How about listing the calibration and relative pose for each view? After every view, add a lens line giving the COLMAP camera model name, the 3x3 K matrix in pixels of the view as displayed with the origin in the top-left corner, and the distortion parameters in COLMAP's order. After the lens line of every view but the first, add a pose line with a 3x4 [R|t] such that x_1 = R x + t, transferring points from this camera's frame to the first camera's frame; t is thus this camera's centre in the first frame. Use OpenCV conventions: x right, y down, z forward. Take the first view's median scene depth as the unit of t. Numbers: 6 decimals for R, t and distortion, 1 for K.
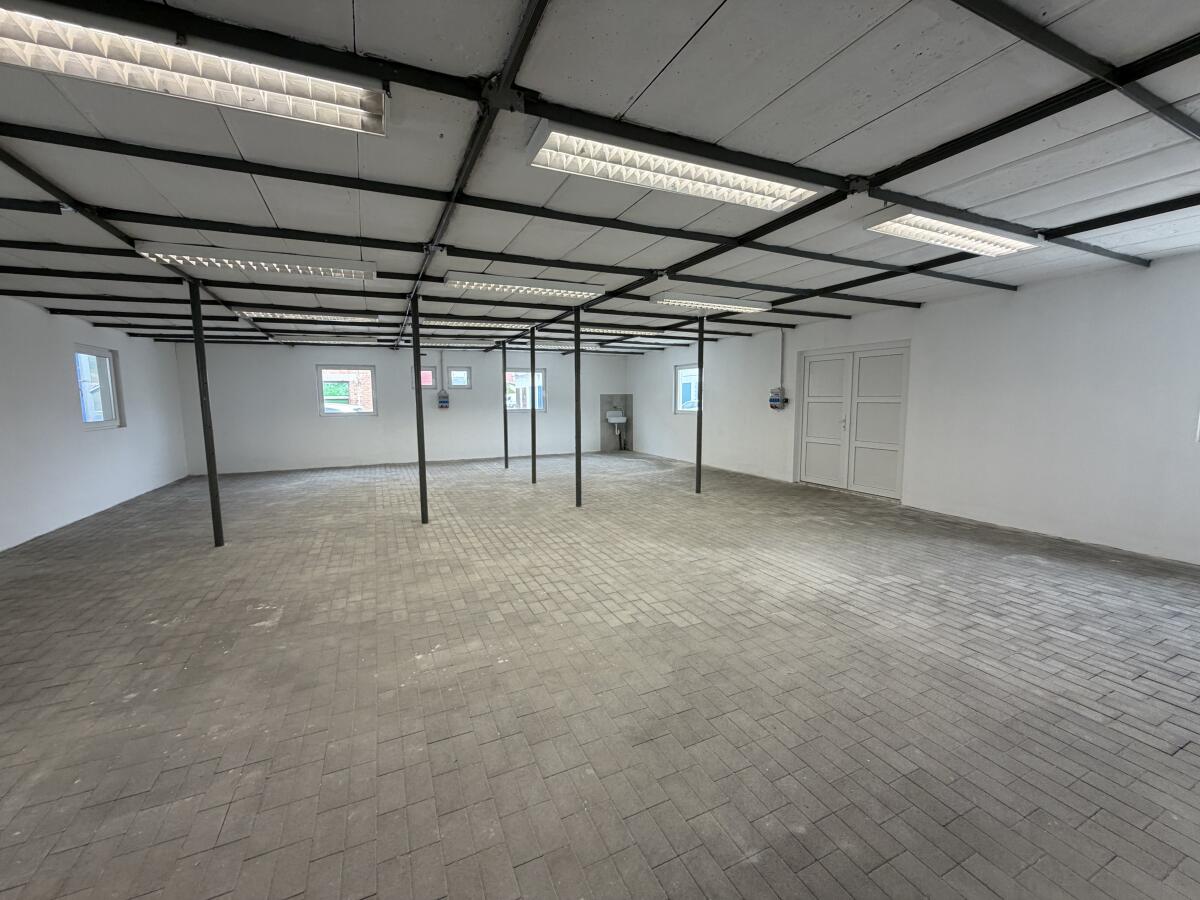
lens RADIAL K [[479.7, 0, 596.9], [0, 479.7, 449.2], [0, 0, 1]] dist [0.000168, 0.000110]
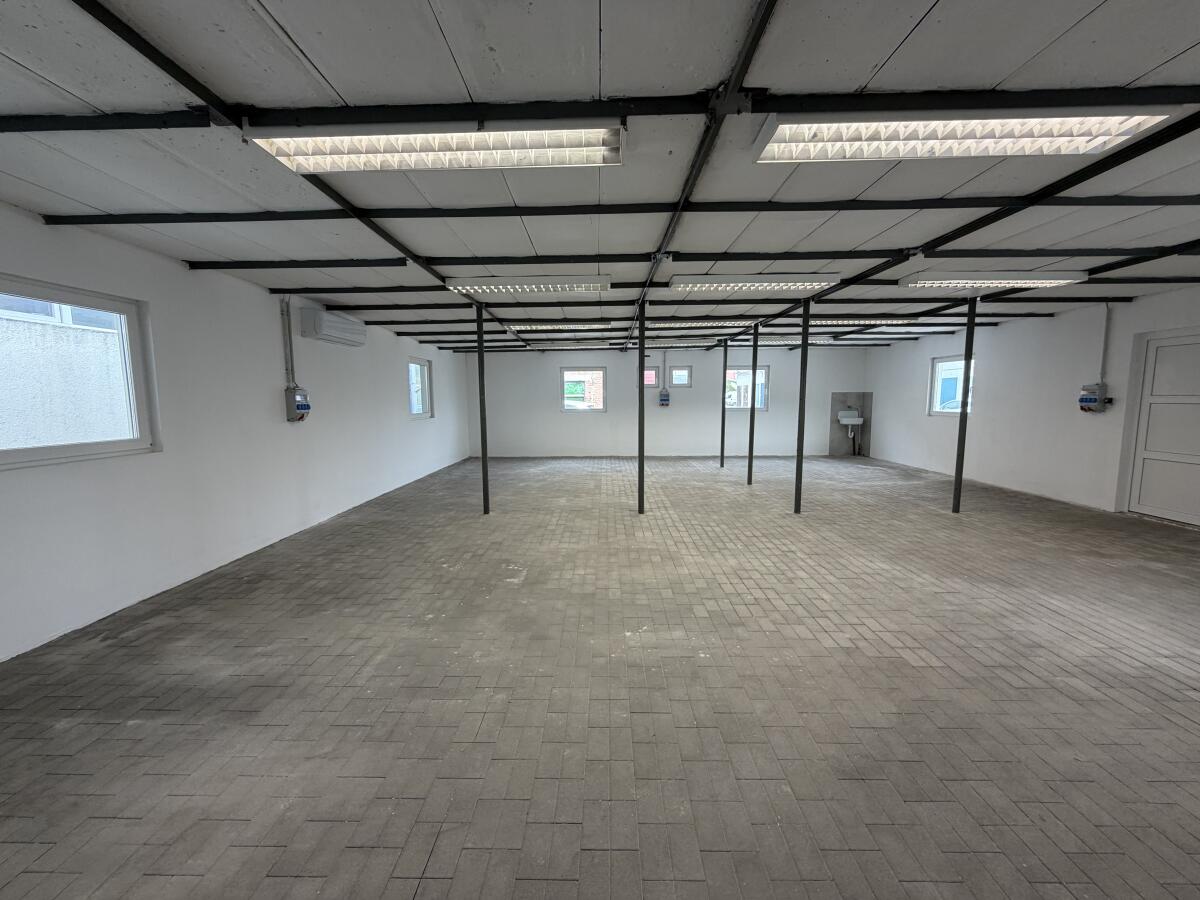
lens RADIAL K [[479.7, 0, 596.9], [0, 479.7, 449.2], [0, 0, 1]] dist [0.000168, 0.000110]
pose [[0.900888, 0.049518, -0.431218, 0.010826], [-0.047483, 0.998752, 0.015489, -0.001362], [0.431446, 0.006521, 0.902115, -0.014923]]
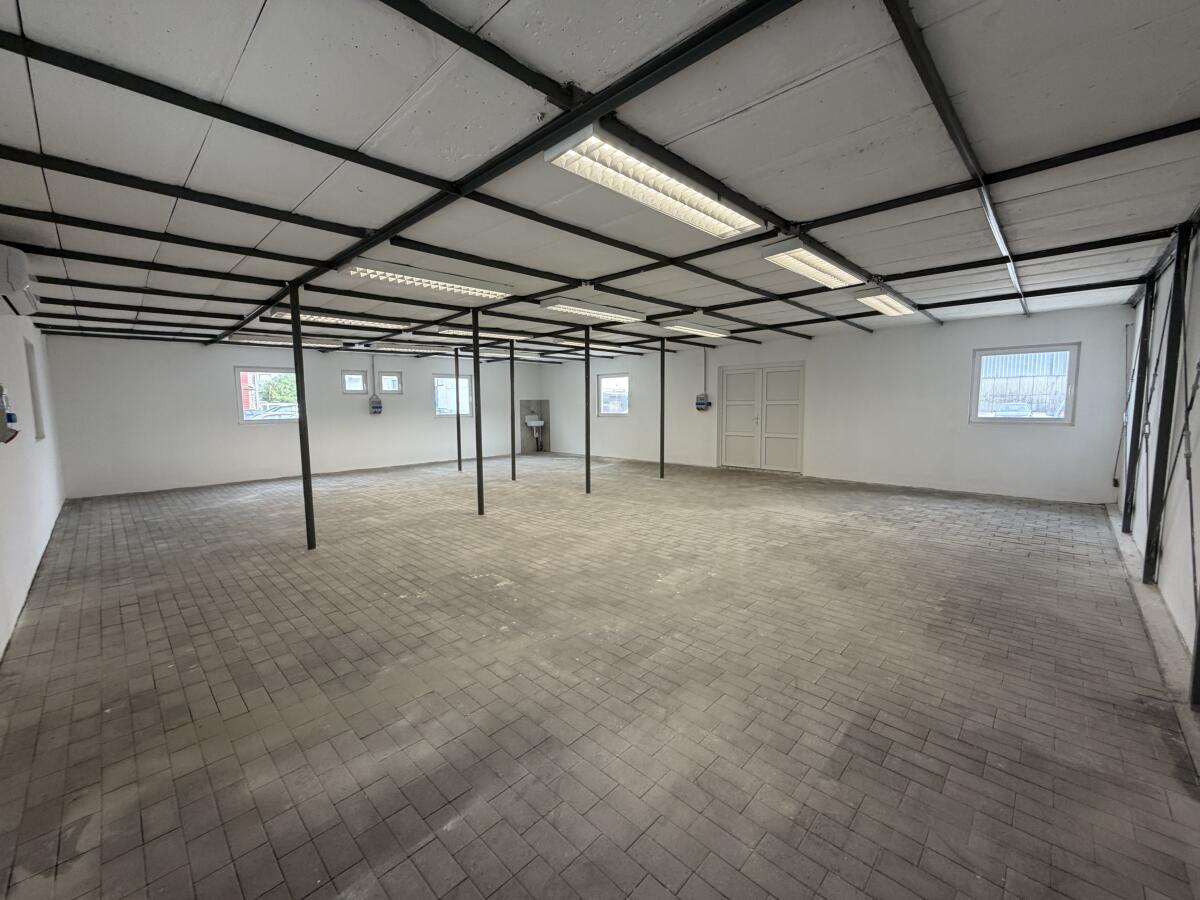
lens RADIAL K [[479.7, 0, 596.9], [0, 479.7, 449.2], [0, 0, 1]] dist [0.000168, 0.000110]
pose [[0.932480, -0.036886, 0.359332, -0.681160], [0.042057, 0.999094, -0.006581, 0.030404], [-0.358764, 0.021249, 0.933186, -0.174748]]
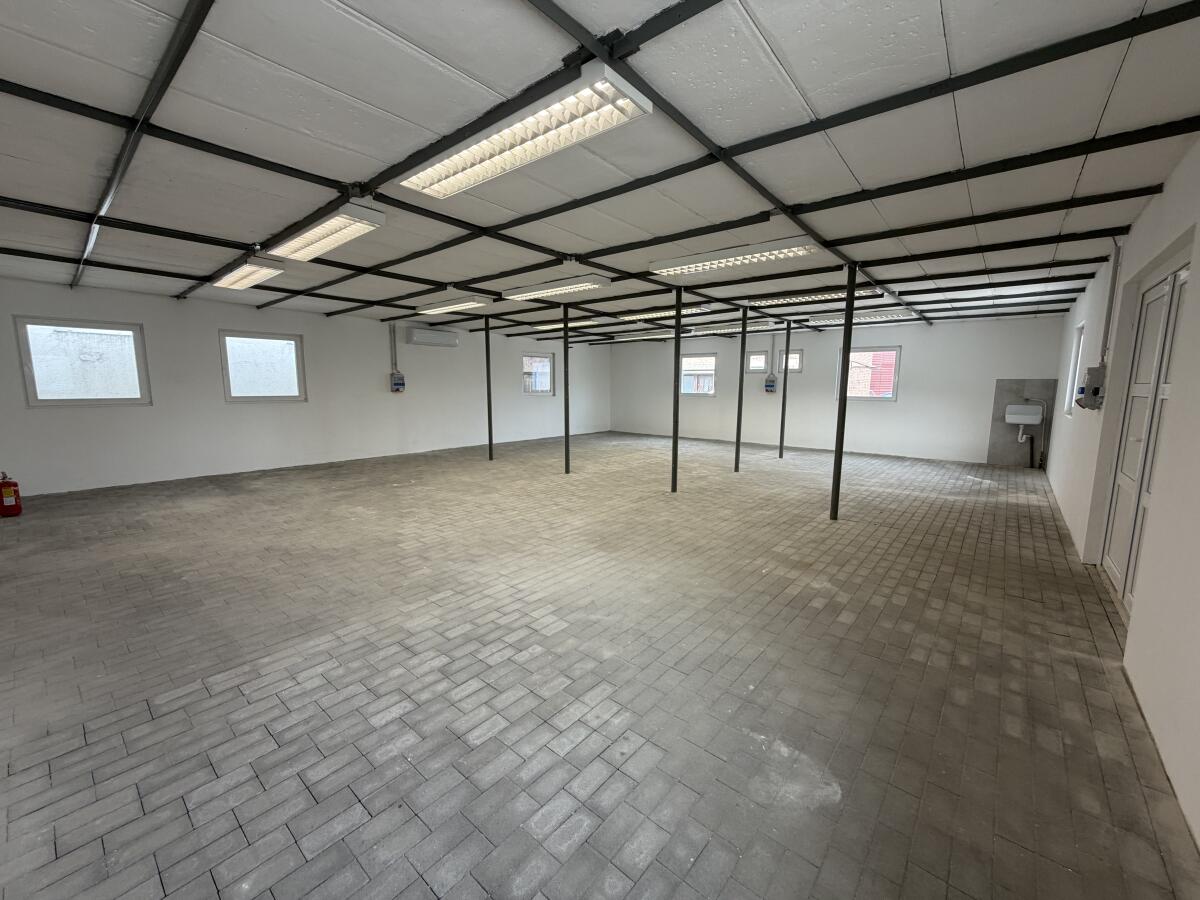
lens RADIAL K [[480.3, 0, 596.6], [0, 480.3, 451.9], [0, 0, 1]] dist [0.000703, -0.000008]
pose [[0.420469, 0.139732, -0.896482, 1.191276], [-0.107074, 0.988807, 0.103903, -0.073881], [0.900967, 0.052302, 0.430724, 0.666350]]
